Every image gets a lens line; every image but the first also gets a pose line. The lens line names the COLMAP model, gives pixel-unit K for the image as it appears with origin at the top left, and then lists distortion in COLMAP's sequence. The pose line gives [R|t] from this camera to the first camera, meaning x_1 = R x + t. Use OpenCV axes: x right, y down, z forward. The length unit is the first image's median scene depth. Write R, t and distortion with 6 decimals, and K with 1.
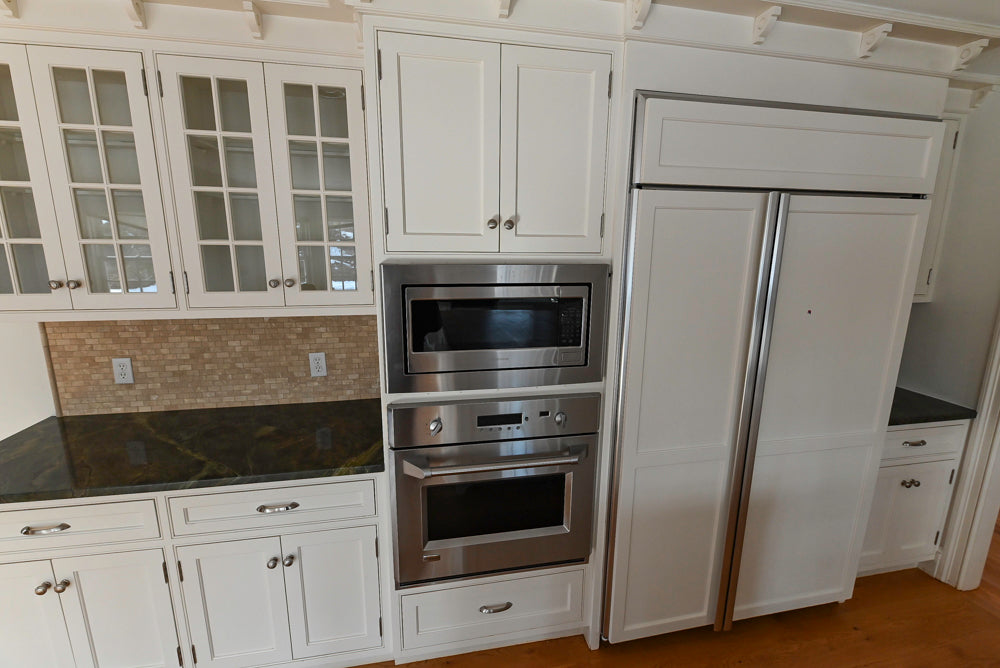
lens RADIAL K [[415.8, 0, 507.0], [0, 415.8, 332.0], [0, 0, 1]] dist [0.000020, -0.003783]
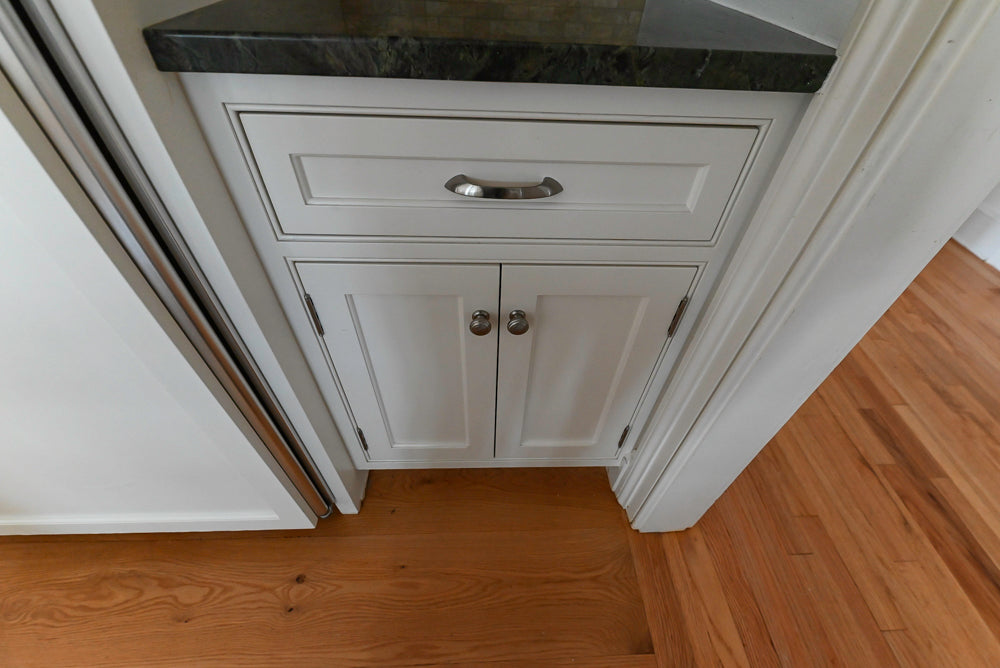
lens RADIAL K [[415.8, 0, 501.4], [0, 415.8, 327.6], [0, 0, 1]] dist [0.000020, -0.003783]
pose [[0.989121, 0.120953, -0.083723, 1.089696], [-0.056458, 0.837698, 0.543208, 0.219286], [0.135837, -0.532572, 0.835413, 0.804679]]
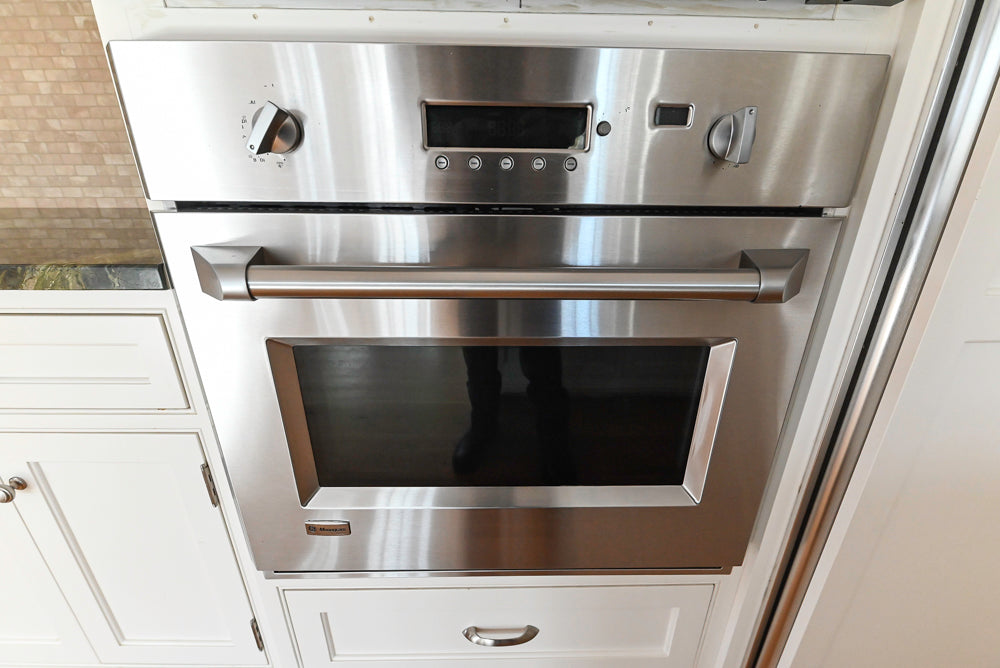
lens RADIAL K [[415.8, 0, 505.8], [0, 415.8, 325.6], [0, 0, 1]] dist [0.000020, -0.003783]
pose [[0.984741, 0.057010, -0.164423, 0.029404], [-0.028942, 0.985311, 0.168299, 0.235806], [0.171602, -0.160972, 0.971926, 0.559637]]
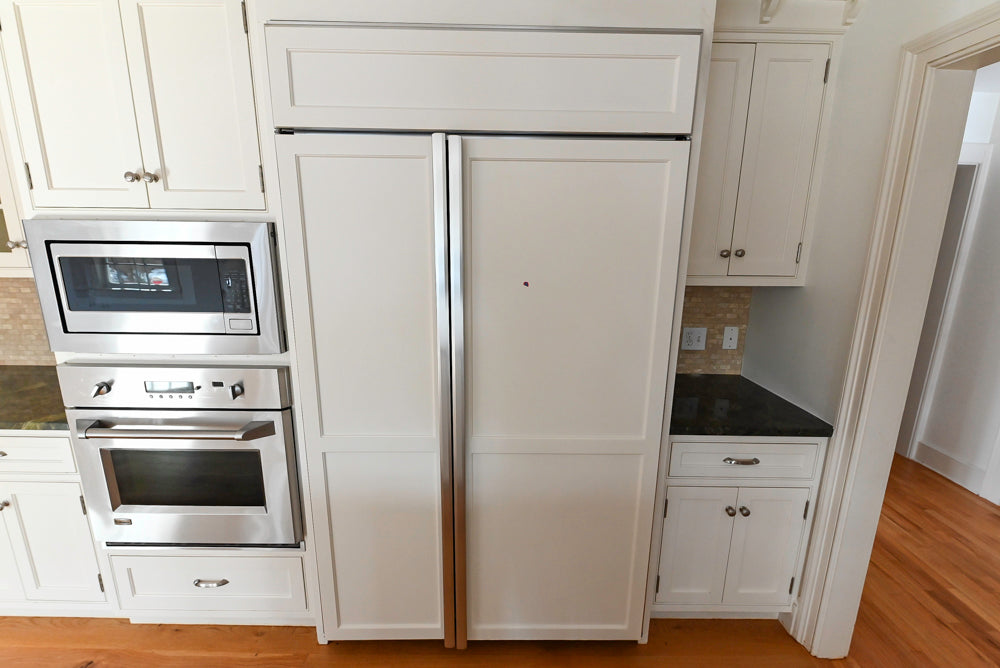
lens RADIAL K [[415.8, 0, 503.7], [0, 415.8, 335.6], [0, 0, 1]] dist [0.000020, -0.003783]
pose [[0.984211, 0.043881, -0.171475, 0.711822], [-0.041176, 0.998965, 0.019304, 0.034379], [0.172145, -0.011938, 0.984999, 0.152499]]
